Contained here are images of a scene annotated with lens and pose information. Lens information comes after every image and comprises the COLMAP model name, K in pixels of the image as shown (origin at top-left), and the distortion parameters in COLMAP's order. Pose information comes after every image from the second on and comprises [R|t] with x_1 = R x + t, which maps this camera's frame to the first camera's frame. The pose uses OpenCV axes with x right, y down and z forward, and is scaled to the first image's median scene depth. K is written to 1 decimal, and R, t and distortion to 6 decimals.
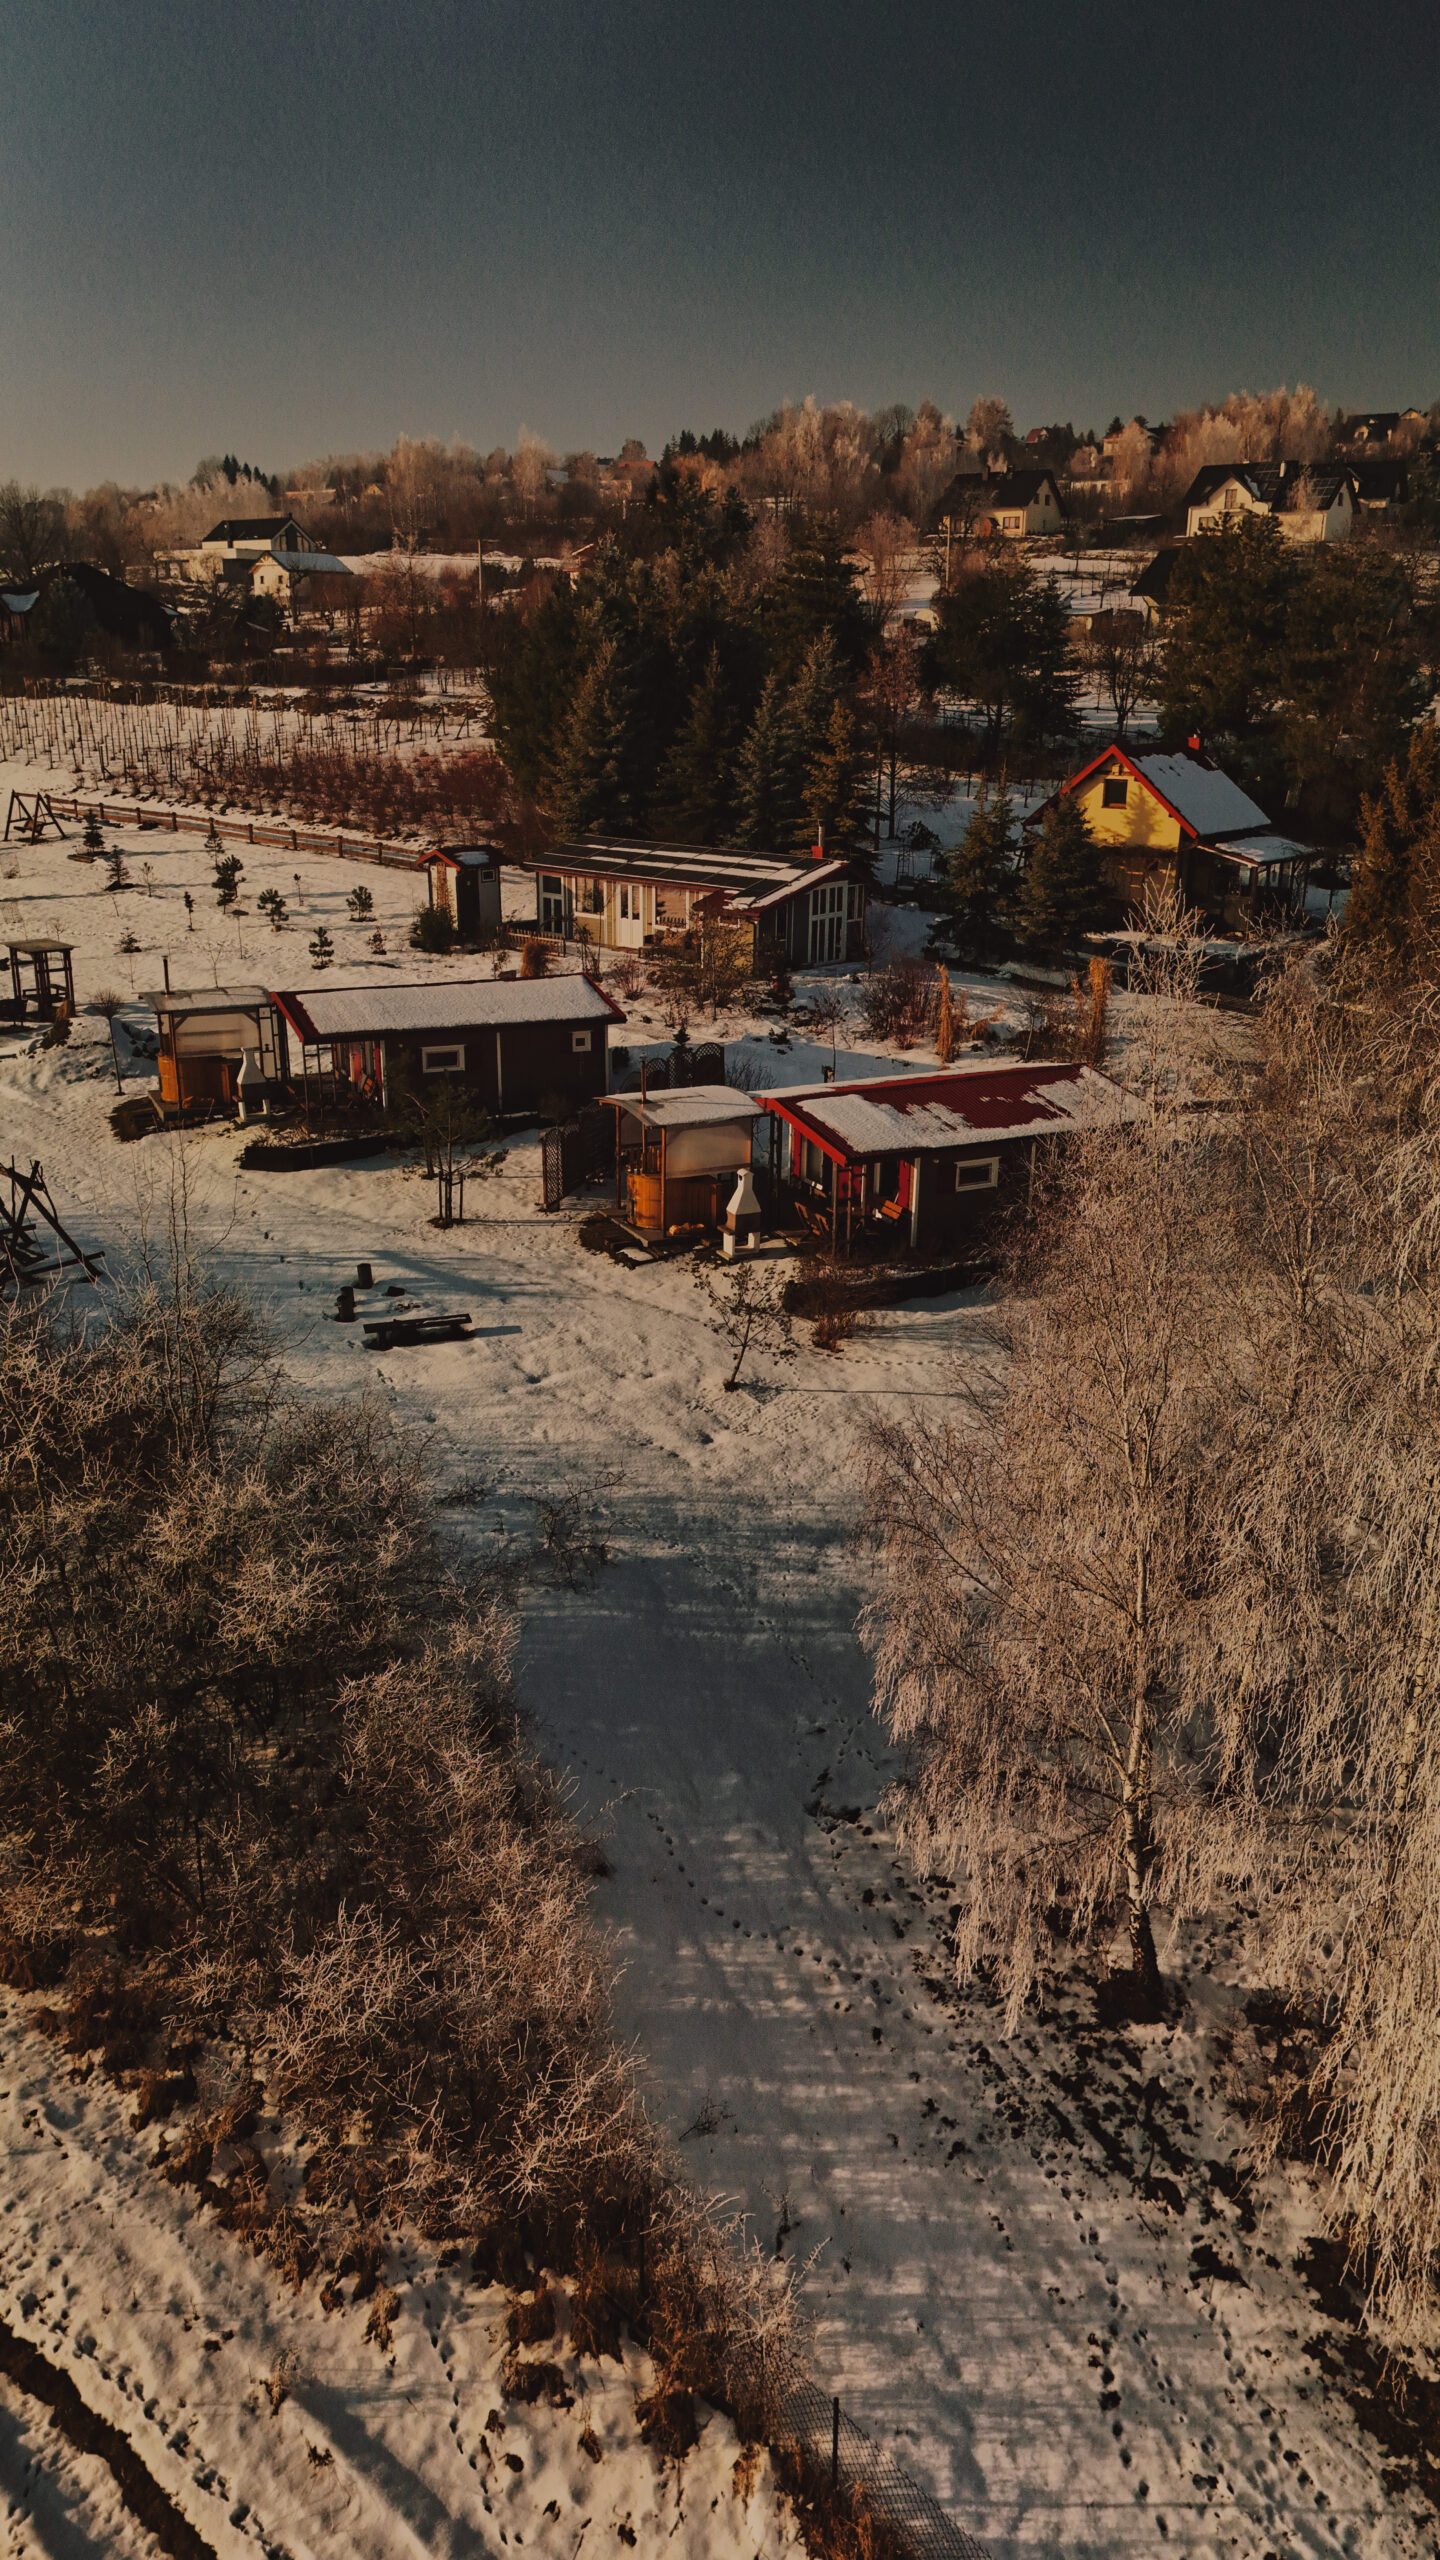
lens RADIAL K [[1865.9, 0, 735.4], [0, 1865.9, 1281.5], [0, 0, 1]] dist [0.067652, -0.062387]
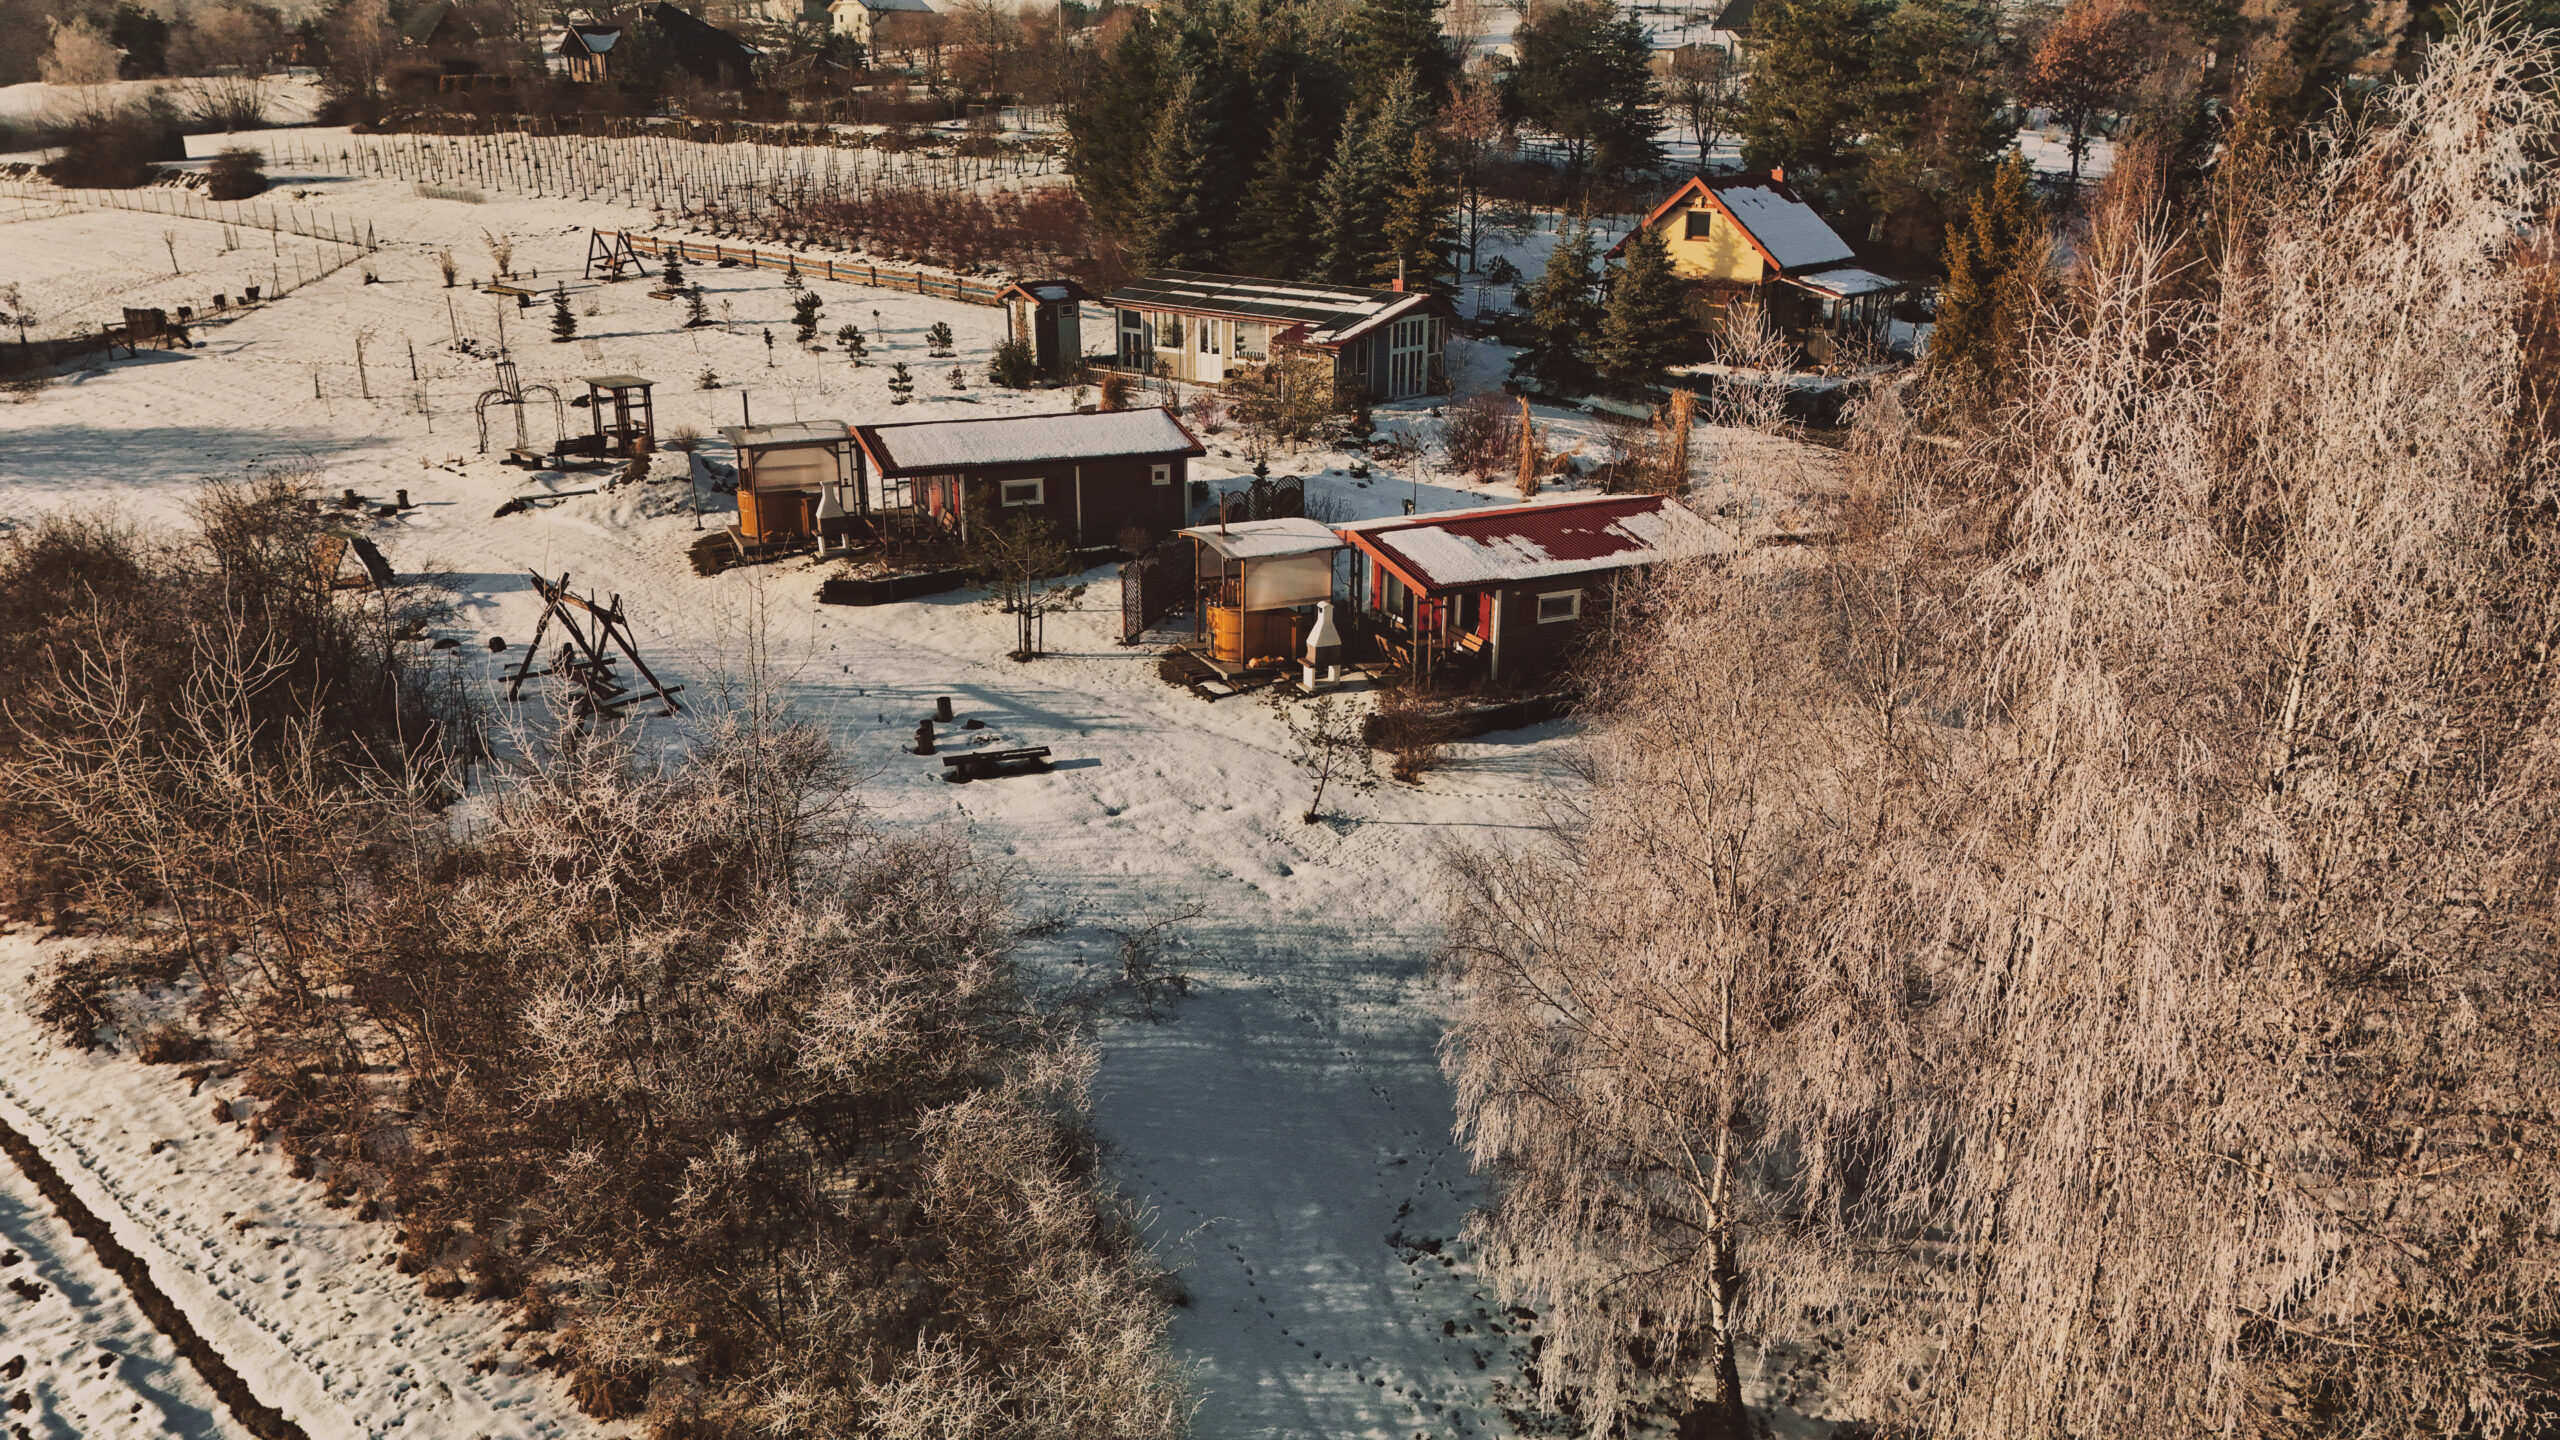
lens RADIAL K [[1865.9, 0, 1298.2], [0, 1865.9, 733.3], [0, 0, 1]] dist [0.067652, -0.062387]
pose [[0.999954, -0.000965, -0.009593, 0.000165], [0.001024, 0.999981, 0.006134, 0.003216], [0.009587, -0.006144, 0.999935, 0.003555]]
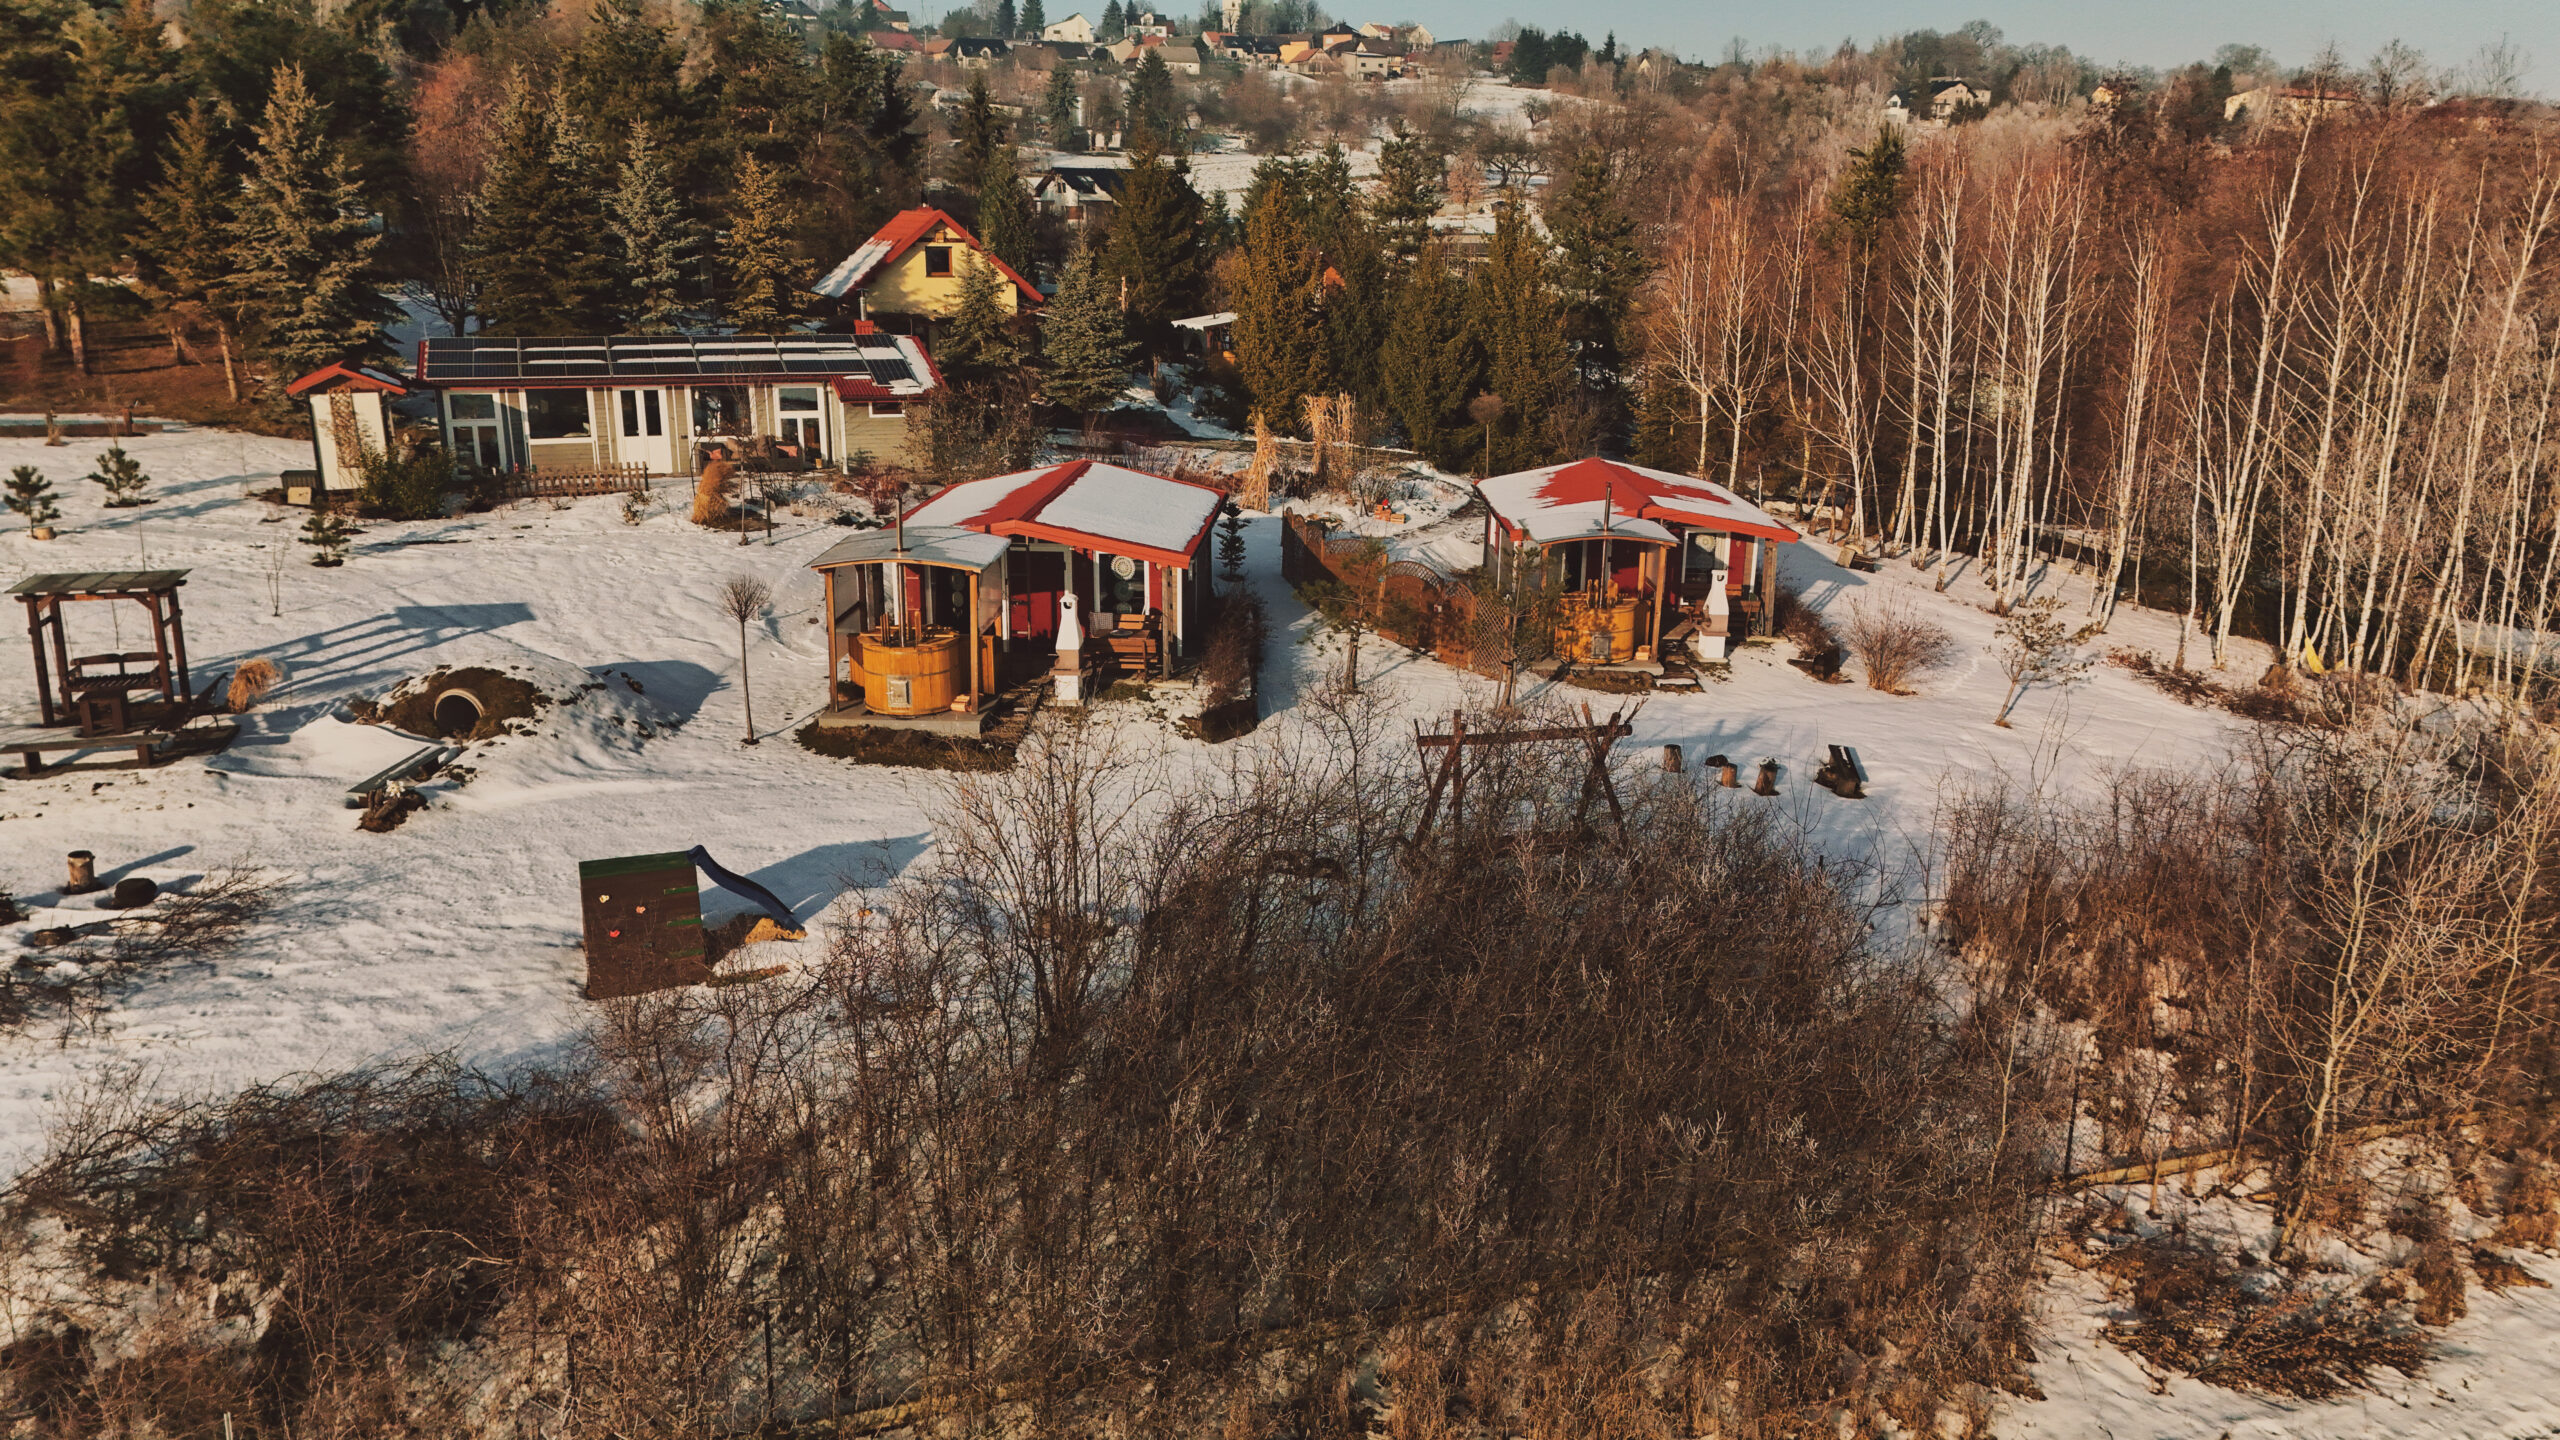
lens RADIAL K [[1865.9, 0, 1285.6], [0, 1865.9, 722.3], [0, 0, 1]] dist [0.067652, -0.062387]
pose [[0.460406, -0.237798, 0.855265, -0.816649], [0.279877, 0.953200, 0.114365, -0.135243], [-0.842434, 0.186714, 0.505413, 0.582178]]
